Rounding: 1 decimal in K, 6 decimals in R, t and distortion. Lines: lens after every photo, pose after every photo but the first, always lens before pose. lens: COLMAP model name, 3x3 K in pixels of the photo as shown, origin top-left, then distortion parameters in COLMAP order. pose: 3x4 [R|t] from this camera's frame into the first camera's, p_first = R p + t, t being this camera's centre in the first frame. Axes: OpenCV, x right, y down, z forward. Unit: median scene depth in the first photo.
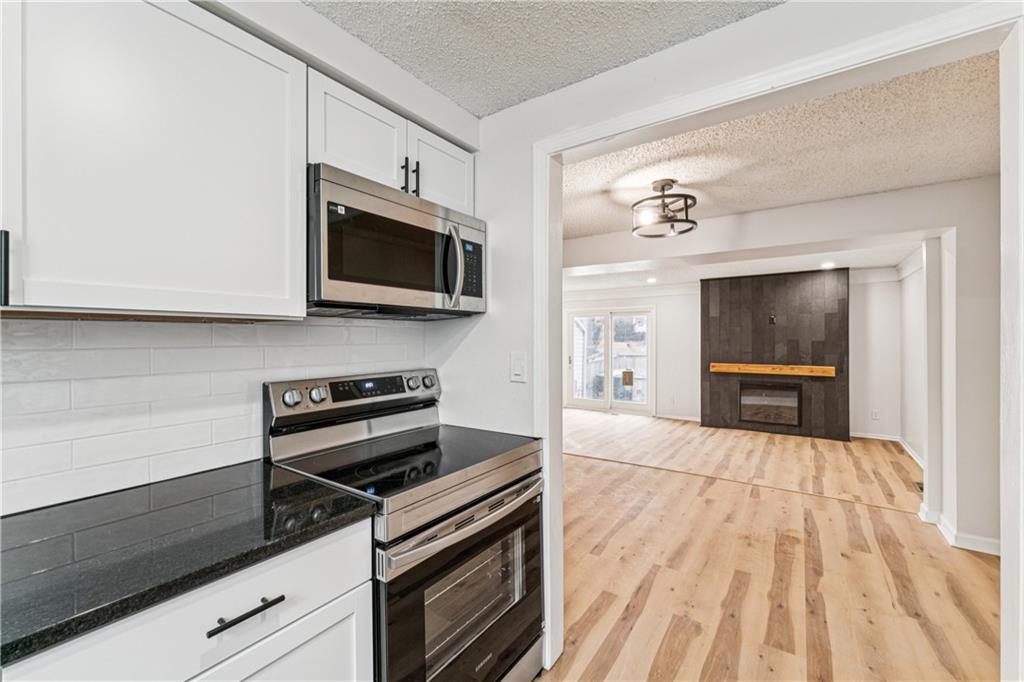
lens RADIAL K [[421.2, 0, 506.7], [0, 421.2, 338.5], [0, 0, 1]] dist [0.000127, 0.000045]
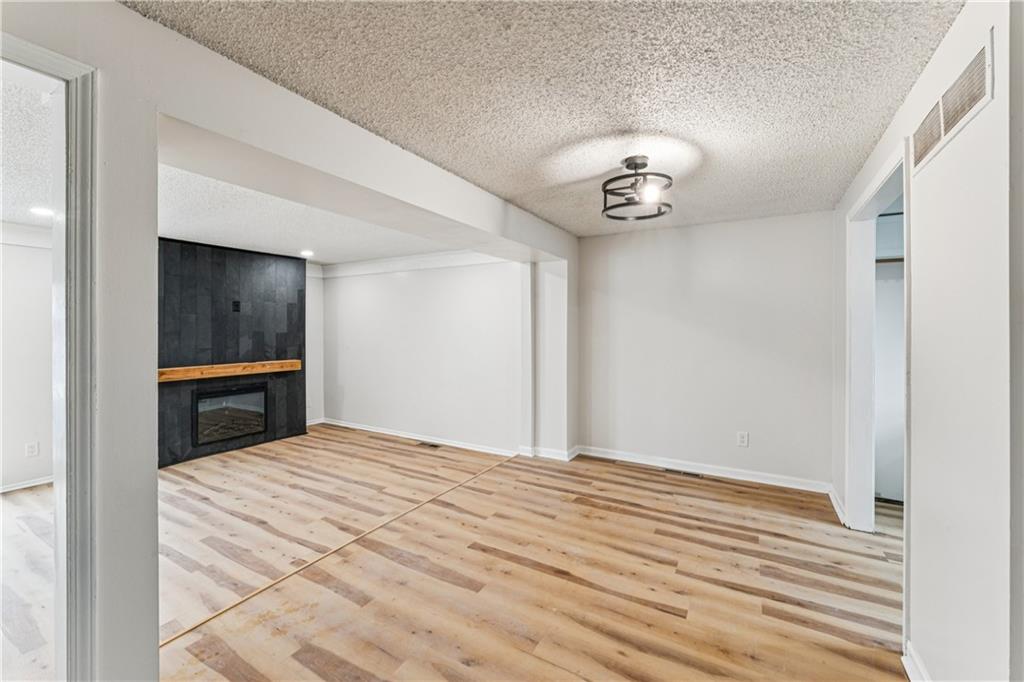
lens RADIAL K [[426.8, 0, 512.3], [0, 426.8, 332.5], [0, 0, 1]] dist [0.001233, 0.000008]
pose [[-0.084502, -0.007403, 0.996396, -0.226707], [-0.000627, 0.999973, 0.007377, -0.002161], [-0.996423, -0.000001, -0.084504, 0.582584]]
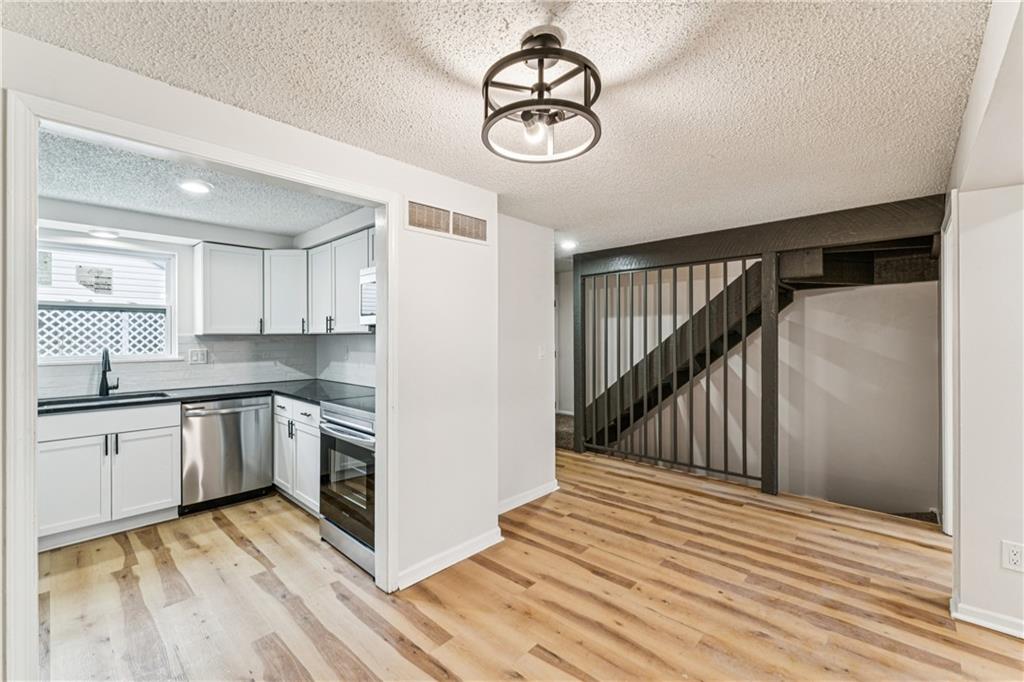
lens RADIAL K [[426.8, 0, 512.3], [0, 426.8, 332.5], [0, 0, 1]] dist [0.001233, 0.000008]
pose [[-0.140384, -0.004824, -0.990085, 0.390007], [0.001889, 0.999985, -0.005140, -0.005955], [0.990095, -0.002592, -0.140373, 0.450274]]
